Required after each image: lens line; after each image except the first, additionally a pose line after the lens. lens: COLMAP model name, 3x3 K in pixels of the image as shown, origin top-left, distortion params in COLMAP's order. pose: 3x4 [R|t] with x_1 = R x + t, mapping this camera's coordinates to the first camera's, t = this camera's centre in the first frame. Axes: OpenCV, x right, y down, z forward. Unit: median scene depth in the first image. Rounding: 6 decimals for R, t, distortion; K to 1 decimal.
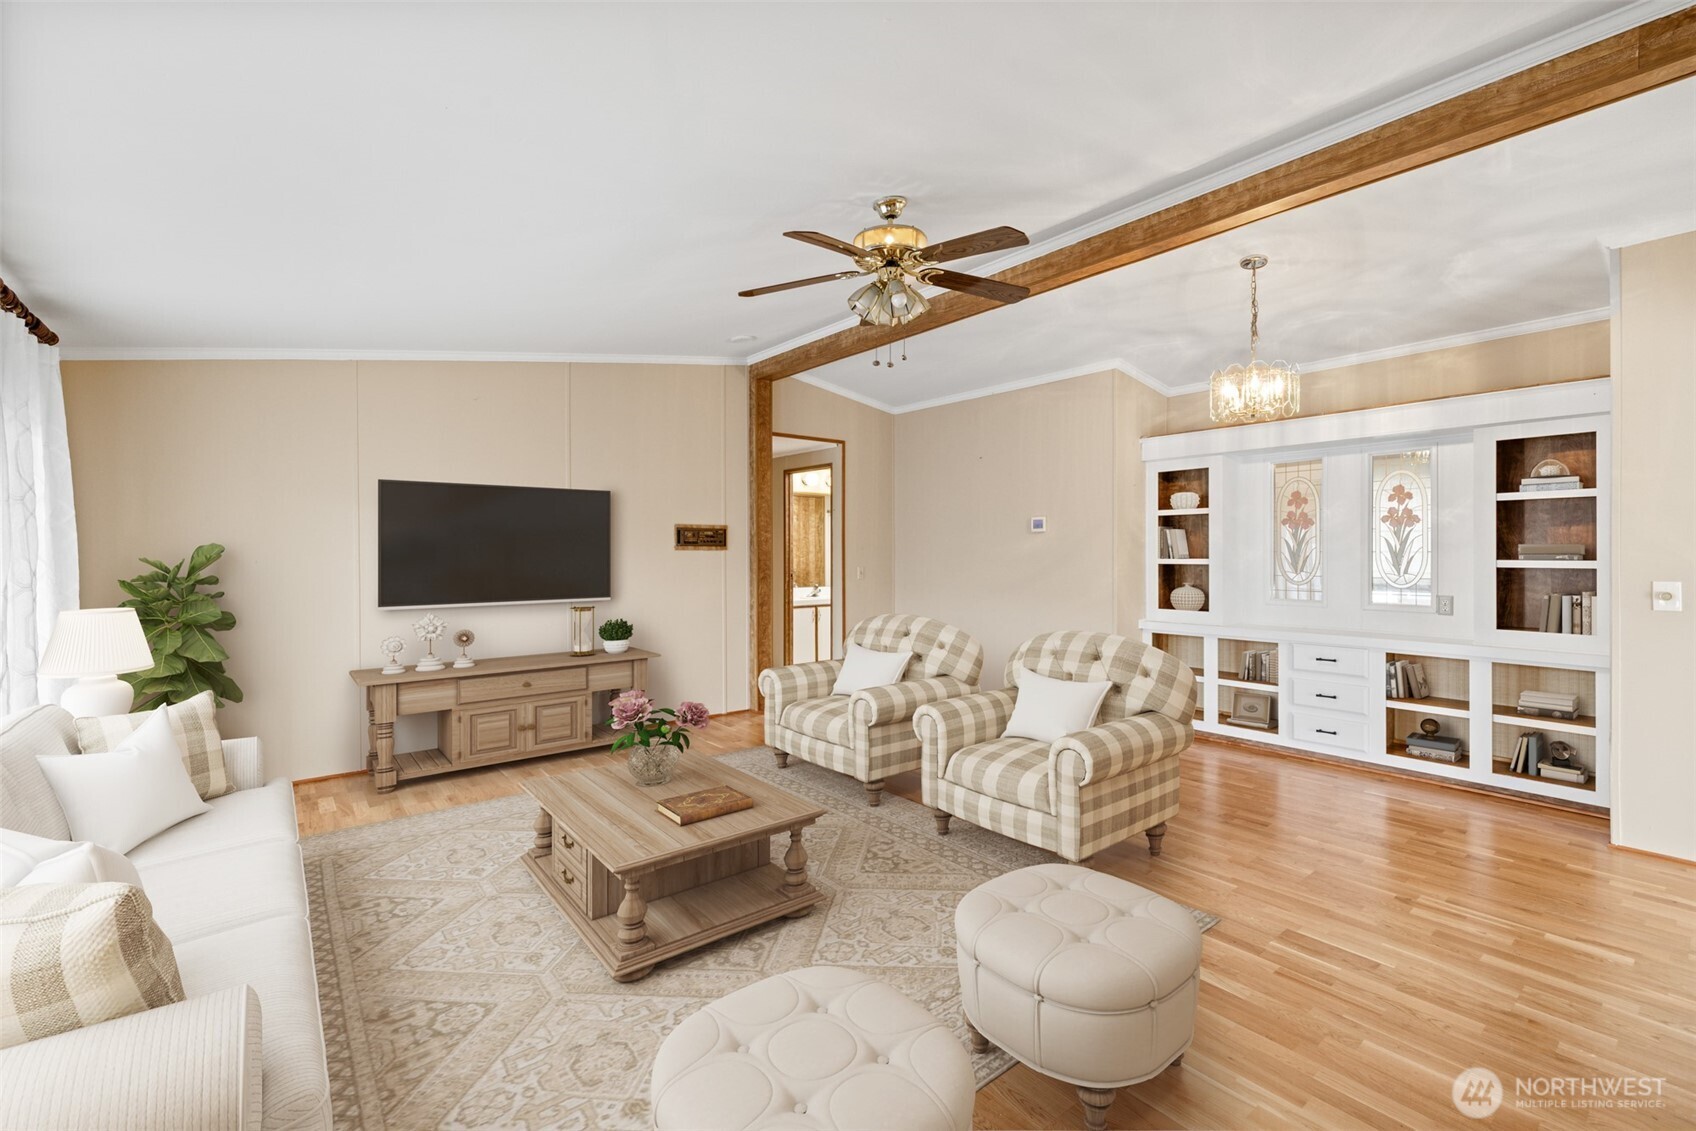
lens RADIAL K [[732.1, 0, 841.2], [0, 732.1, 552.8], [0, 0, 1]] dist [-0.000758, -0.000344]
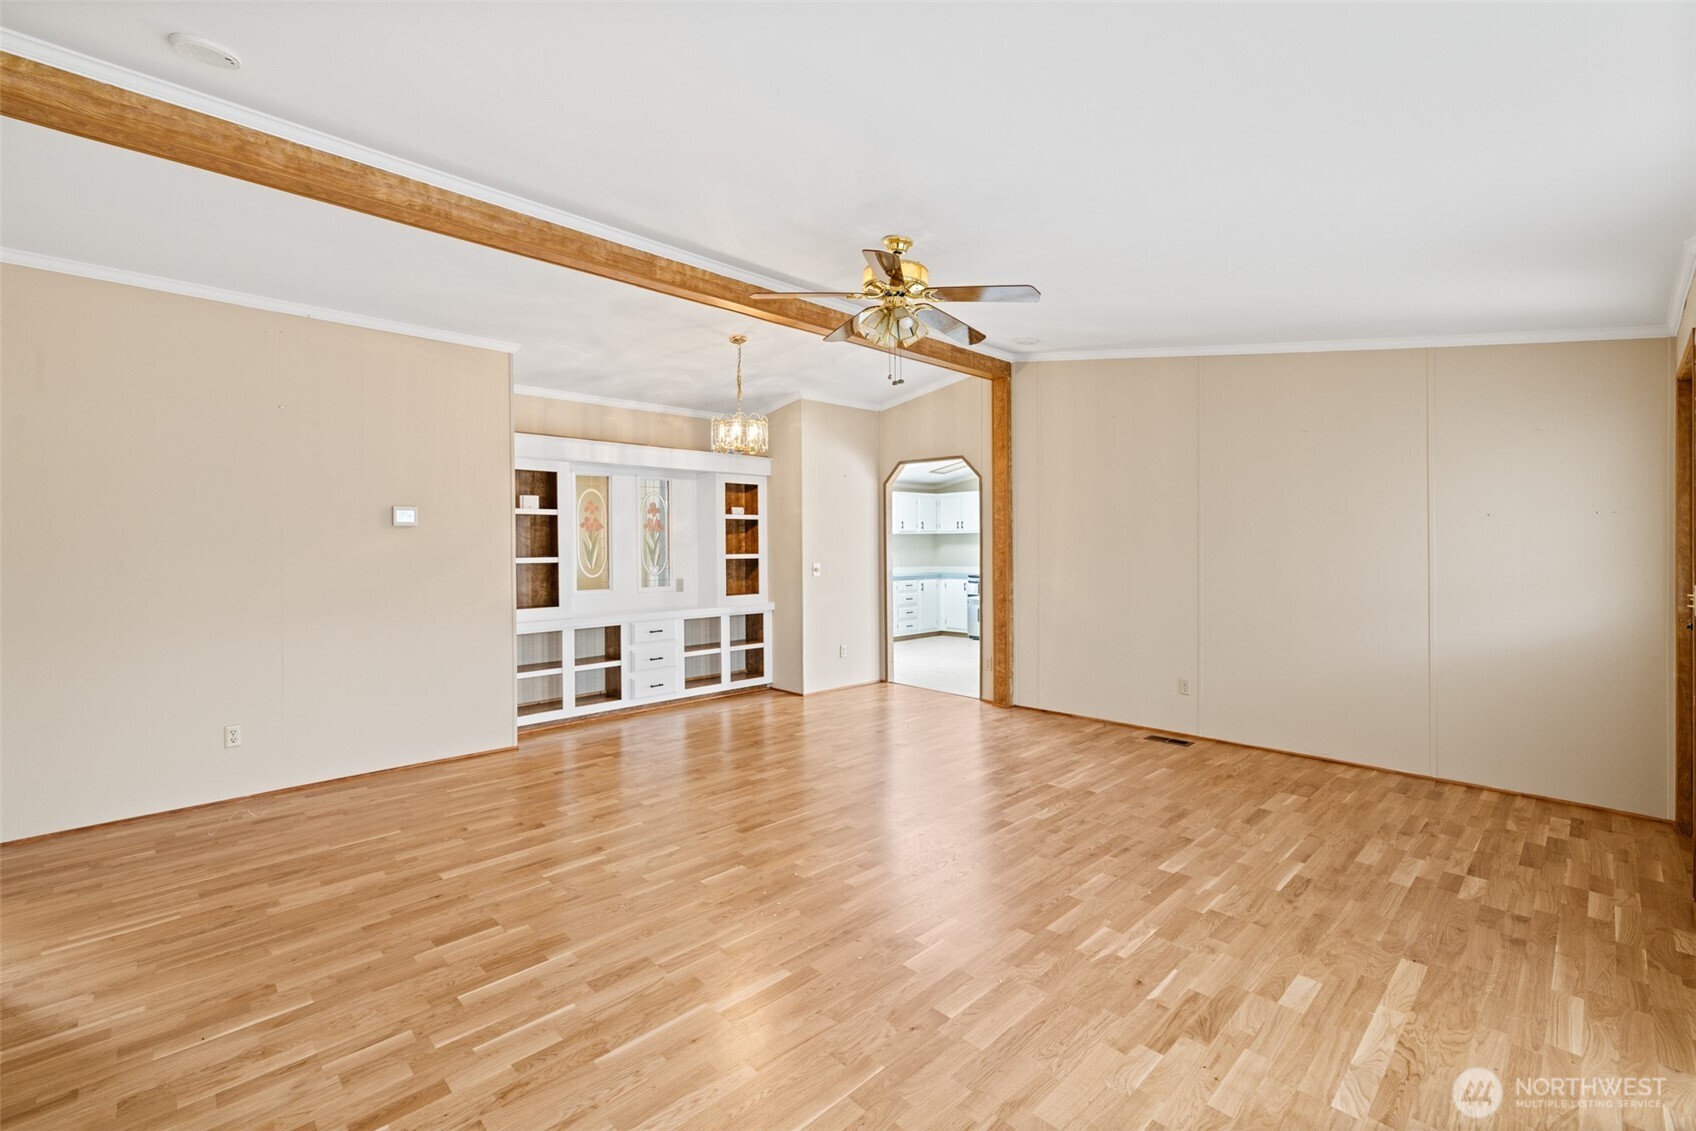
lens RADIAL K [[732.1, 0, 841.2], [0, 732.1, 552.8], [0, 0, 1]] dist [-0.000758, -0.000344]
pose [[-0.101670, -0.008237, 0.994784, -0.725124], [0.006345, 0.999940, 0.008928, -0.006576], [-0.994798, 0.007219, -0.101612, 0.836591]]
